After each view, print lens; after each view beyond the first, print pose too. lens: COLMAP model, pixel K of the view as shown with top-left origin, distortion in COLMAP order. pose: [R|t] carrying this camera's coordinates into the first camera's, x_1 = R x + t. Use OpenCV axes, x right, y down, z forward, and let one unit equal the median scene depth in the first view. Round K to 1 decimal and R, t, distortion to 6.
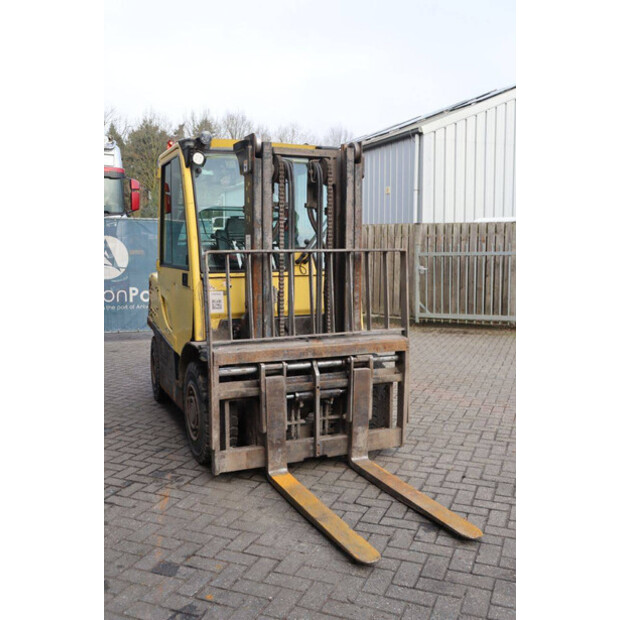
lens RADIAL K [[609.9, 0, 309.5], [0, 609.9, 313.4], [0, 0, 1]] dist [-0.045952, 0.000000]
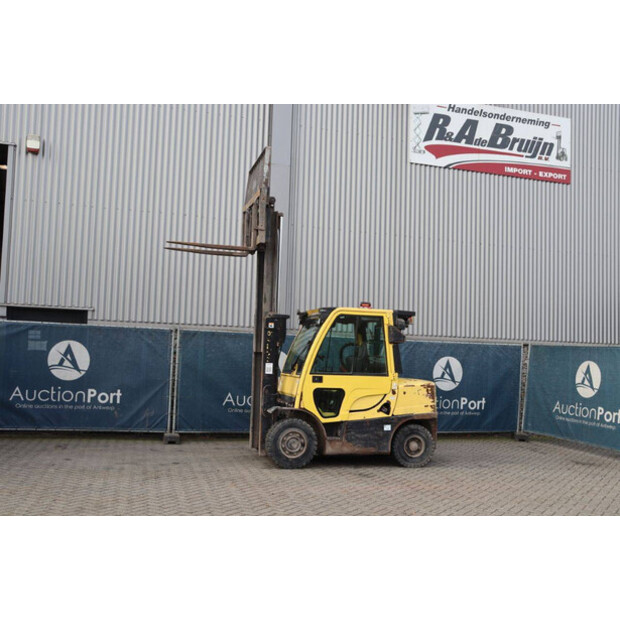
lens RADIAL K [[663.7, 0, 311.6], [0, 663.7, 318.9], [0, 0, 1]] dist [-0.036752, 0.000000]
pose [[-0.138442, -0.061895, -0.988435, 2.392040], [-0.141539, 0.989037, -0.042108, -0.185672], [0.980204, 0.134073, -0.145685, 1.519190]]
